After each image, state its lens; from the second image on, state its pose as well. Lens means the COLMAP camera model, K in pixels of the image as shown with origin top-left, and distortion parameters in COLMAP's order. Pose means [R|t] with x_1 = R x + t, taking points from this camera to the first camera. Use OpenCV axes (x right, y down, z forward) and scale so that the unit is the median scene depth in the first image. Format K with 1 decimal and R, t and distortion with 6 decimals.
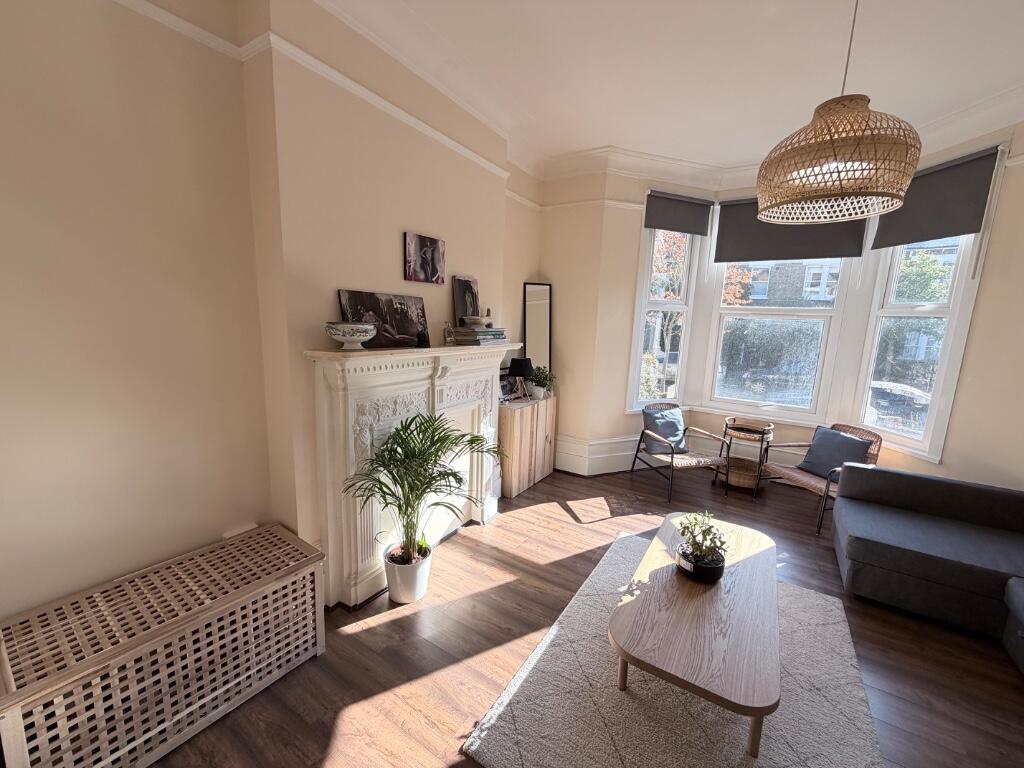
lens RADIAL K [[407.4, 0, 508.9], [0, 407.4, 383.7], [0, 0, 1]] dist [-0.000165, -0.000080]
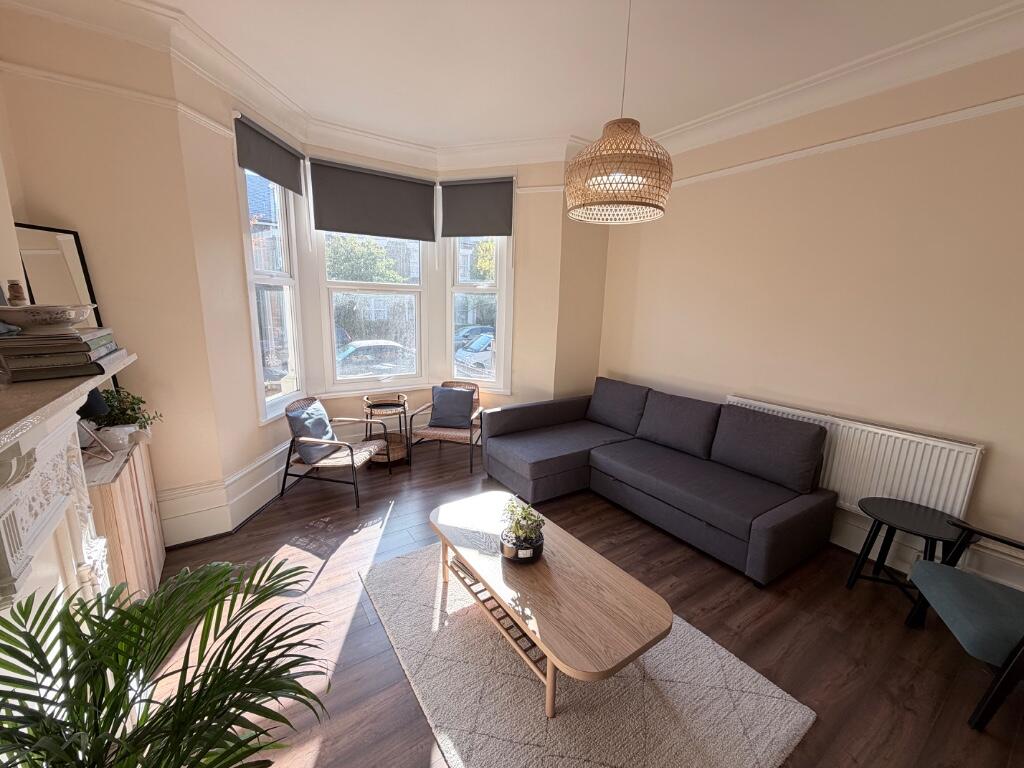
lens RADIAL K [[407.4, 0, 509.3], [0, 407.4, 383.4], [0, 0, 1]] dist [-0.000165, -0.000080]
pose [[0.400156, -0.205153, 0.893190, -0.231086], [0.137818, 0.977009, 0.162662, -0.077009], [-0.906025, 0.058007, 0.419230, 0.358852]]
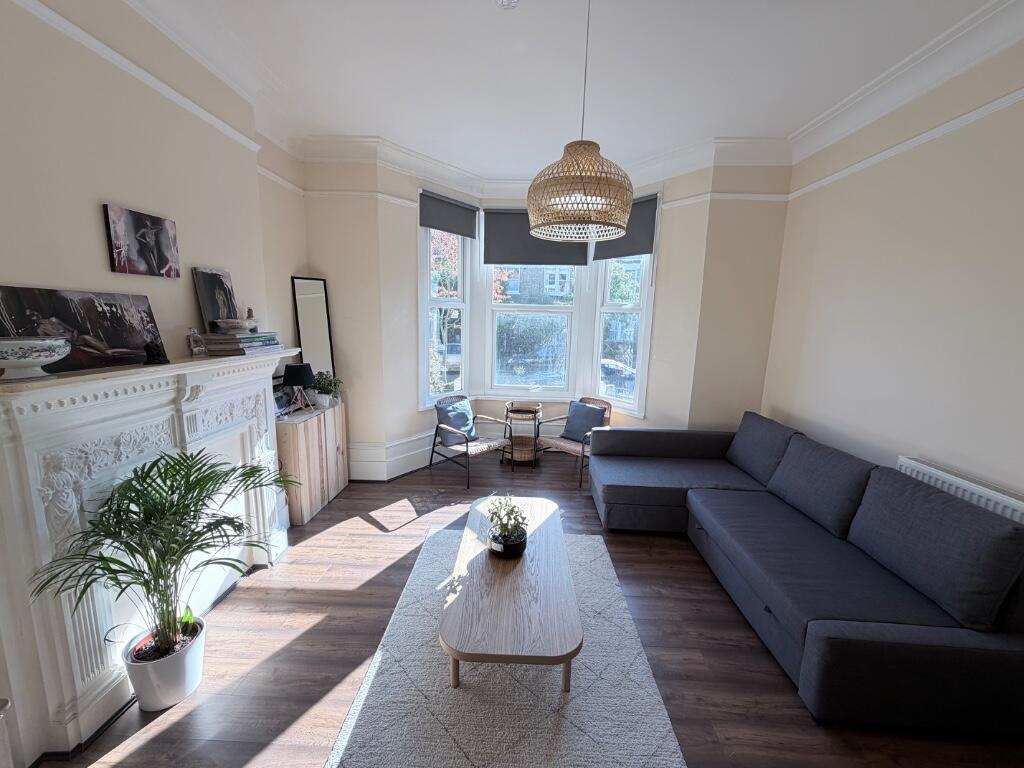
lens RADIAL K [[407.4, 0, 508.8], [0, 407.4, 383.4], [0, 0, 1]] dist [-0.000165, -0.000080]
pose [[0.860772, -0.097175, 0.499628, -0.024120], [0.088805, 0.995222, 0.040569, -0.019501], [-0.501183, 0.009449, 0.865289, 0.023359]]
